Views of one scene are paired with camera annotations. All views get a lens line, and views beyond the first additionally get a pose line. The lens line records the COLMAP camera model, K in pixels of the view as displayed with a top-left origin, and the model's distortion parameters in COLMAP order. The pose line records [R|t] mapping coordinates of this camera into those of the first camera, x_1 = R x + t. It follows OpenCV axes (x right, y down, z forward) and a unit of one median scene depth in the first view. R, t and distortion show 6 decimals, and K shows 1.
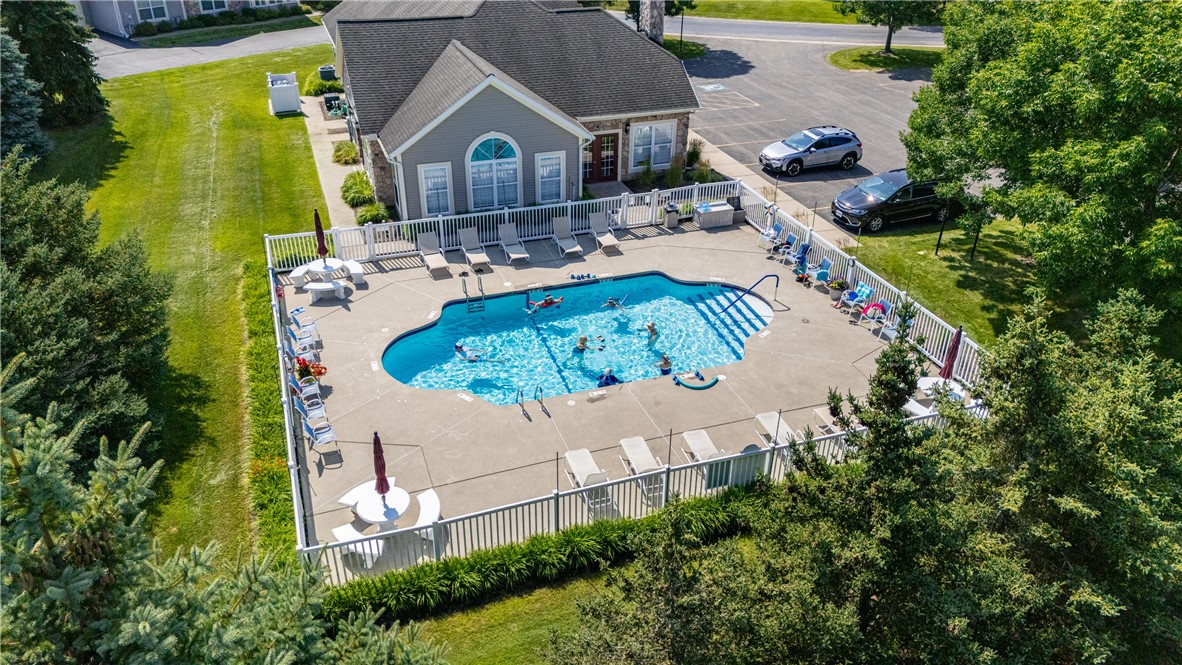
lens RADIAL K [[851.7, 0, 591.0], [0, 851.7, 332.5], [0, 0, 1]] dist [0.053280, -0.056912]
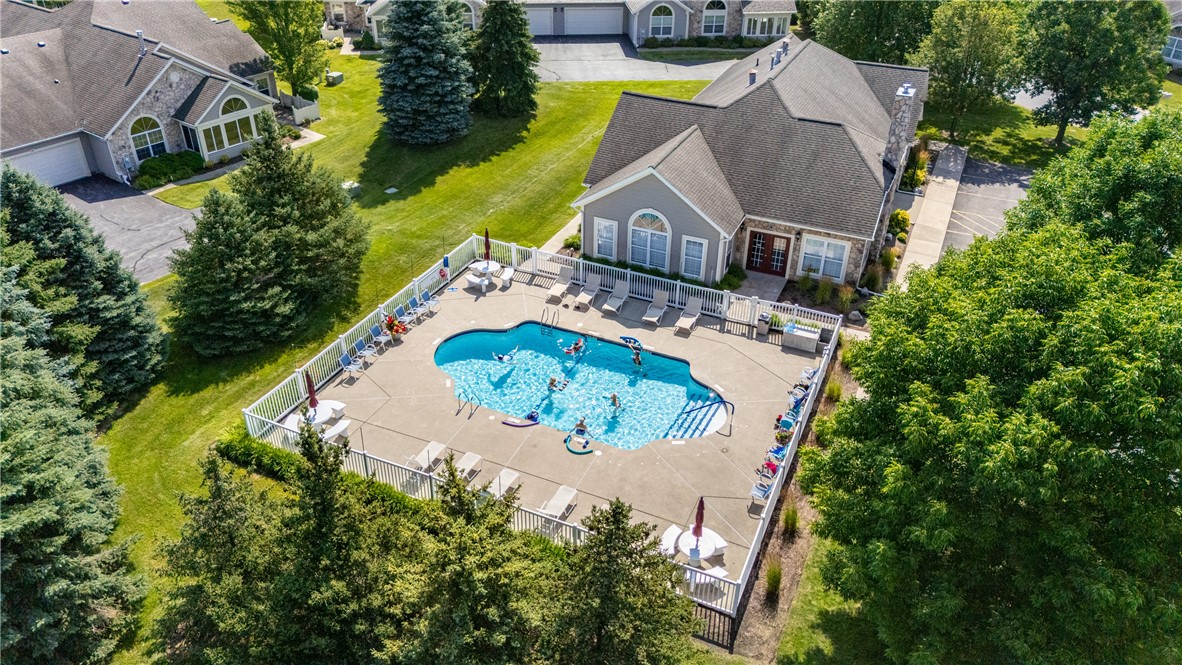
lens RADIAL K [[851.7, 0, 591.0], [0, 851.7, 332.5], [0, 0, 1]] dist [0.053280, -0.056912]
pose [[0.713550, 0.372067, -0.593643, 0.627991], [-0.353955, 0.922688, 0.152849, -0.227849], [0.604617, 0.101057, 0.790079, -0.014987]]
